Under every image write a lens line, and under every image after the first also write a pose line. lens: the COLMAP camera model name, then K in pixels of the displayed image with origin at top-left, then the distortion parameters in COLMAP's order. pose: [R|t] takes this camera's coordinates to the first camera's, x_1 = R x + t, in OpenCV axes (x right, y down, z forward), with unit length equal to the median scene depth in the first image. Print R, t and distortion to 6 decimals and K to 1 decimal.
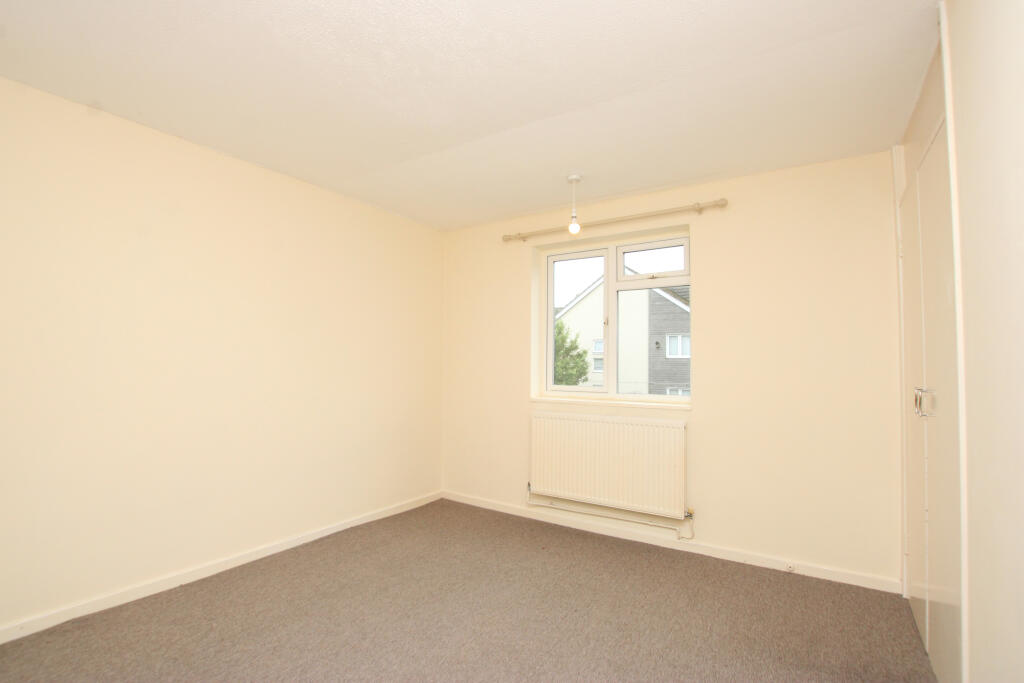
lens RADIAL K [[476.0, 0, 514.4], [0, 476.0, 348.8], [0, 0, 1]] dist [0.003227, -0.000633]
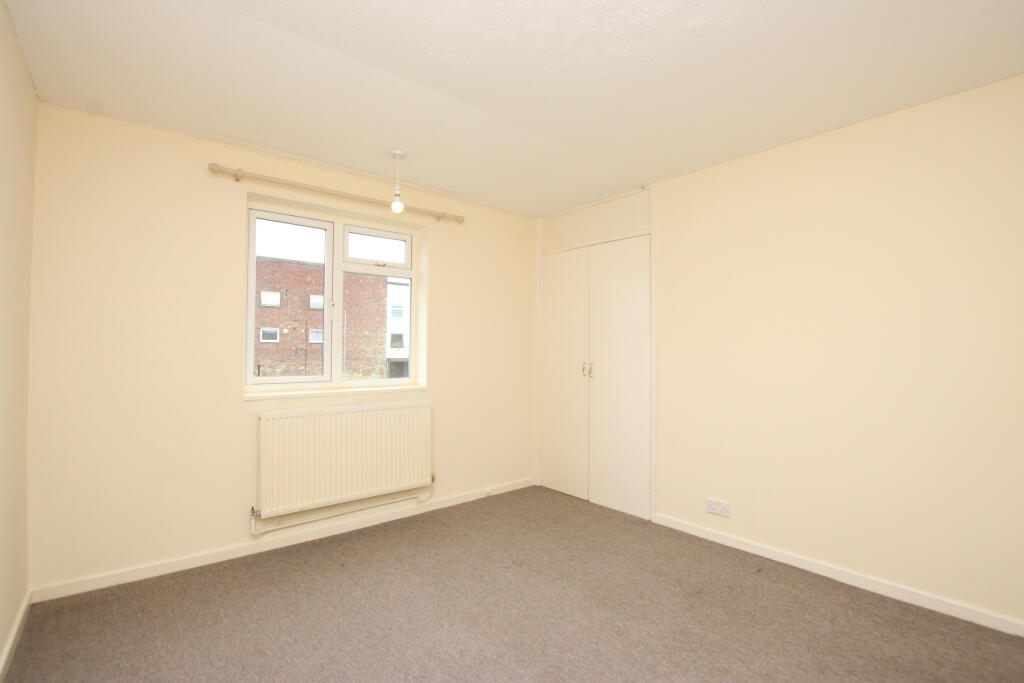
lens RADIAL K [[476.0, 0, 519.0], [0, 476.0, 340.2], [0, 0, 1]] dist [0.003227, -0.000633]
pose [[0.308788, 0.011462, 0.951062, -0.603103], [-0.028343, 0.999594, -0.002845, 0.007245], [-0.950708, -0.026078, 0.308988, 0.402606]]
